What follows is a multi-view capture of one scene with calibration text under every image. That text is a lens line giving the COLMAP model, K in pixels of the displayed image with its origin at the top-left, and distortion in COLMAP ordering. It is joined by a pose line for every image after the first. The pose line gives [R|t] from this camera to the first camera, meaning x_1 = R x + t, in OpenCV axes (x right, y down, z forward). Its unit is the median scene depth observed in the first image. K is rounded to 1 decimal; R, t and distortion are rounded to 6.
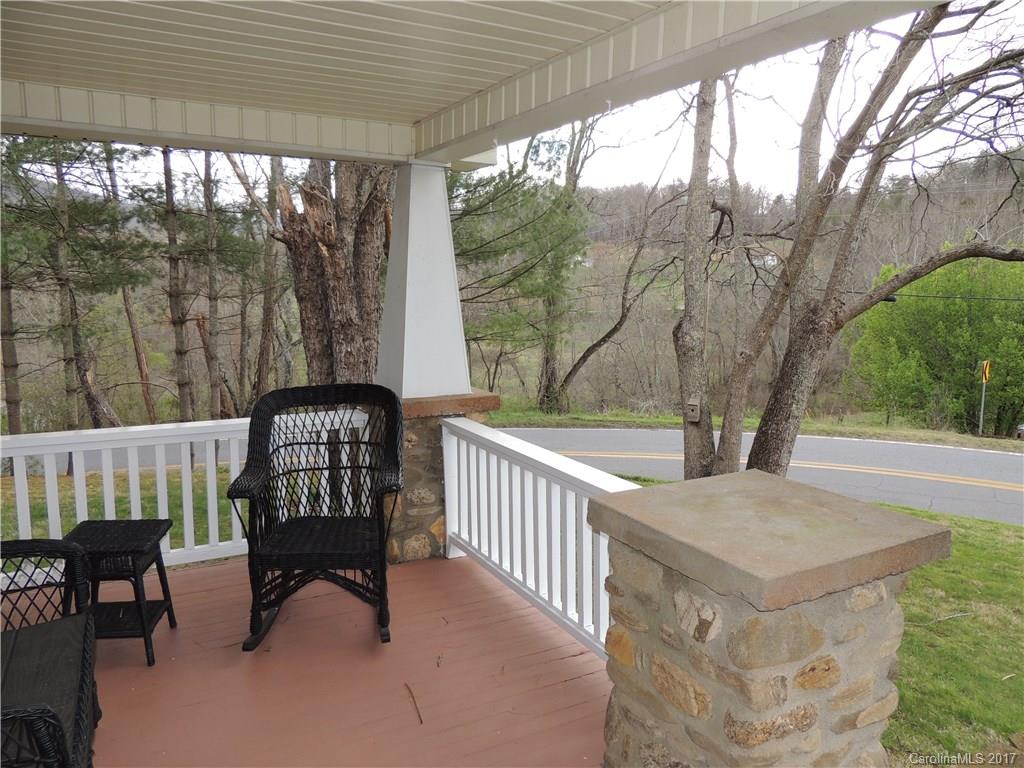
lens RADIAL K [[734.5, 0, 512.0], [0, 734.5, 384.0], [0, 0, 1]] dist [-0.010029, -0.003124]
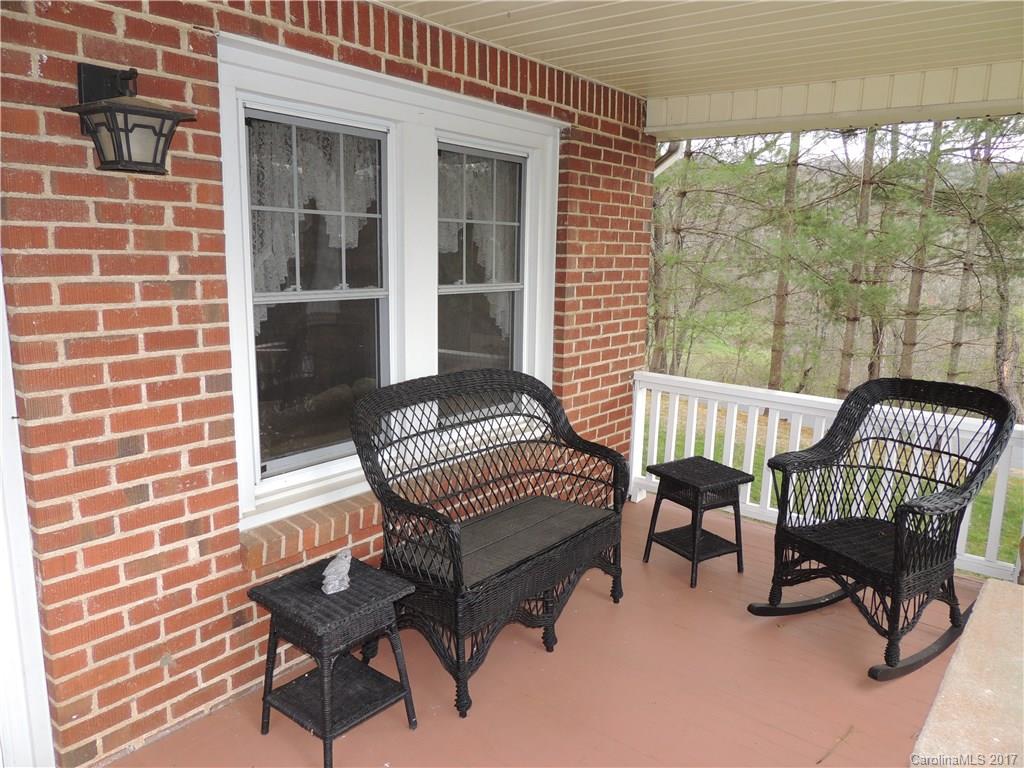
lens RADIAL K [[734.5, 0, 512.0], [0, 734.5, 384.0], [0, 0, 1]] dist [-0.010029, -0.003124]
pose [[0.395708, 0.168400, -0.902805, 0.350343], [-0.151469, 0.981549, 0.116698, -0.022916], [0.905799, 0.090568, 0.413914, 0.200135]]
